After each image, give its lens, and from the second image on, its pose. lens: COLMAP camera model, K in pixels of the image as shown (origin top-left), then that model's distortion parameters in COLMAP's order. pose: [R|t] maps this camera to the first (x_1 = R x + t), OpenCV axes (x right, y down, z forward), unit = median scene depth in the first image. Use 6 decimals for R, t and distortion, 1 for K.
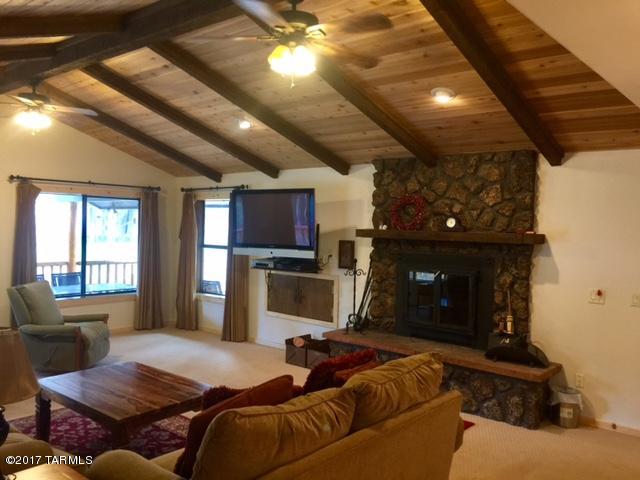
lens RADIAL K [[544.3, 0, 320.0], [0, 544.3, 243.0], [0, 0, 1]] dist [0.081477, -0.097700]
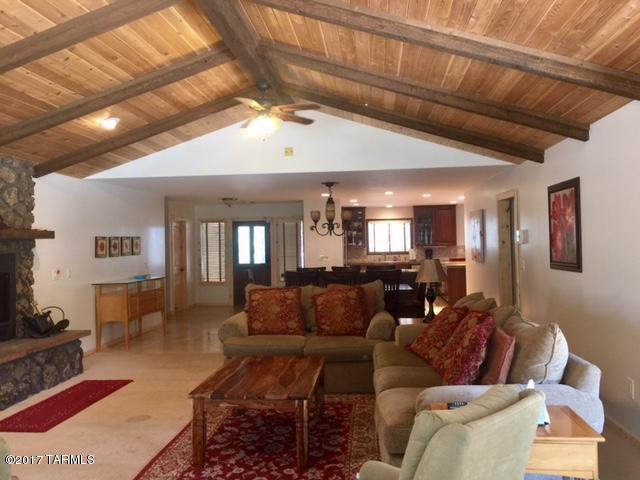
lens RADIAL K [[544.3, 0, 316.5], [0, 544.3, 237.0], [0, 0, 1]] dist [0.081477, -0.097700]
pose [[-0.566146, -0.006165, 0.824282, -1.048154], [0.032199, 0.999043, 0.029588, -0.020463], [-0.823676, 0.043293, -0.565406, 1.249014]]
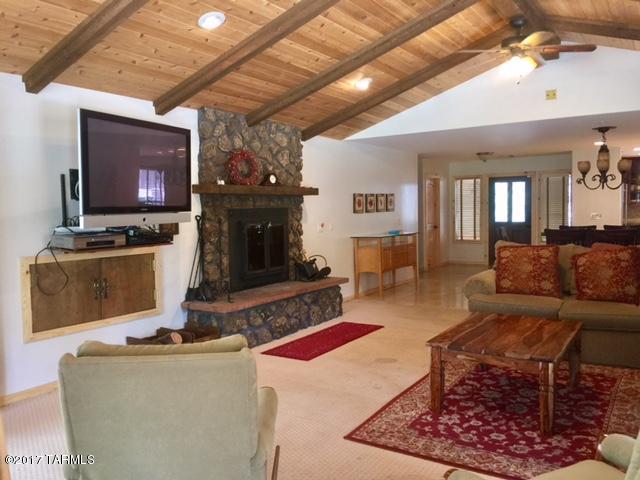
lens RADIAL K [[544.3, 0, 316.9], [0, 544.3, 240.0], [0, 0, 1]] dist [0.081477, -0.097700]
pose [[-0.135910, -0.080945, 0.987409, -1.057409], [0.050075, 0.994822, 0.088445, -0.007220], [-0.989455, 0.061465, -0.131153, 1.221994]]
